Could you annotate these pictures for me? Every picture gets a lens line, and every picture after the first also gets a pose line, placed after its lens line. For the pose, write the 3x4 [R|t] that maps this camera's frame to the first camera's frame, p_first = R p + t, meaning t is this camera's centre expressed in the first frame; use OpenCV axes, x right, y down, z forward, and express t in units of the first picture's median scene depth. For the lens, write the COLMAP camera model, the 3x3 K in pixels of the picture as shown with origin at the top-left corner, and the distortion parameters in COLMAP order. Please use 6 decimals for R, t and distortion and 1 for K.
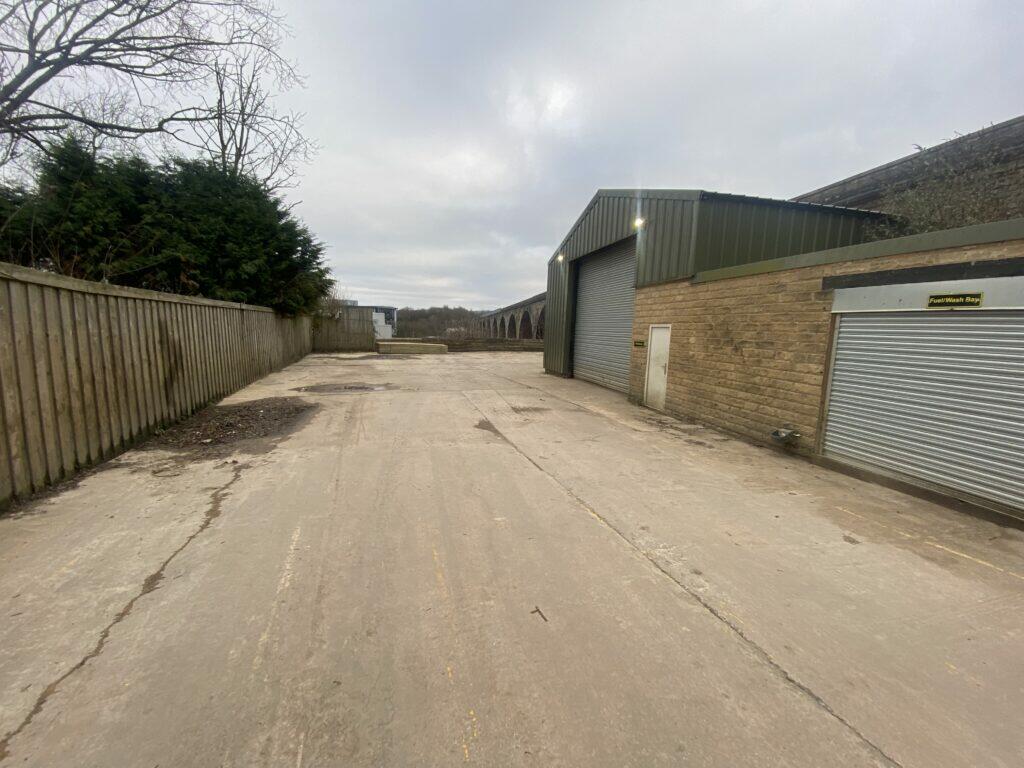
lens RADIAL K [[418.5, 0, 507.6], [0, 418.5, 381.4], [0, 0, 1]] dist [0.045175, -0.030599]
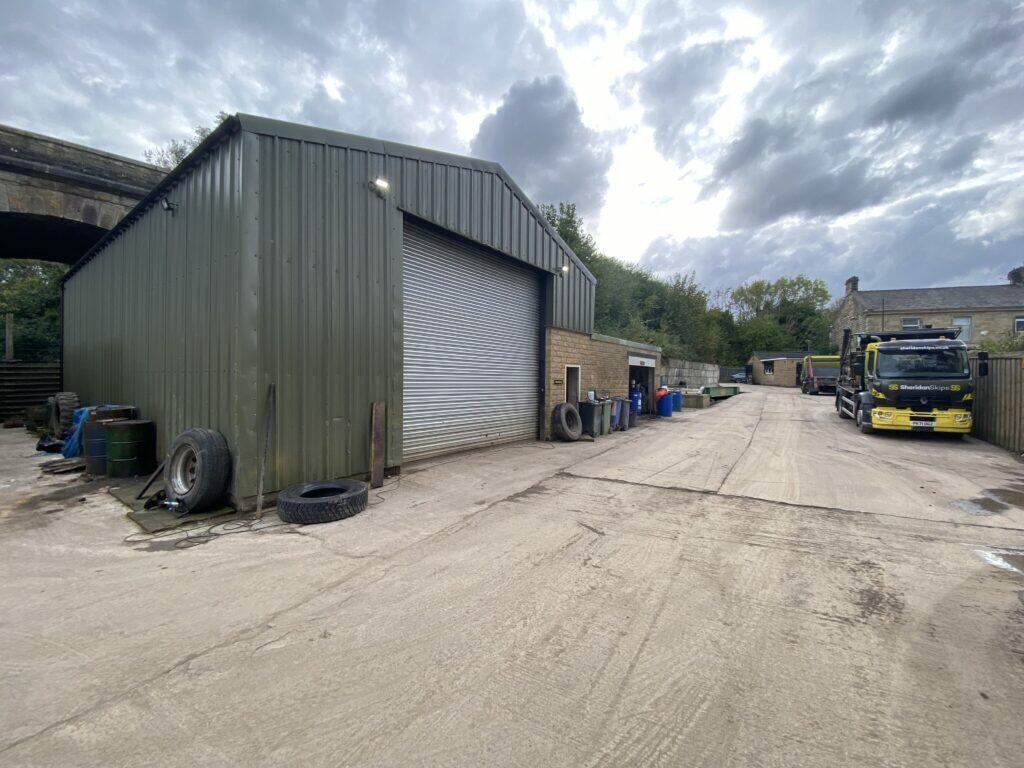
lens RADIAL K [[418.5, 0, 507.6], [0, 418.5, 381.4], [0, 0, 1]] dist [0.045175, -0.030599]
pose [[-0.644649, -0.038888, 0.763489, -0.543501], [0.067432, 0.991920, 0.107458, -0.284645], [-0.761499, 0.120756, -0.636818, 2.365423]]
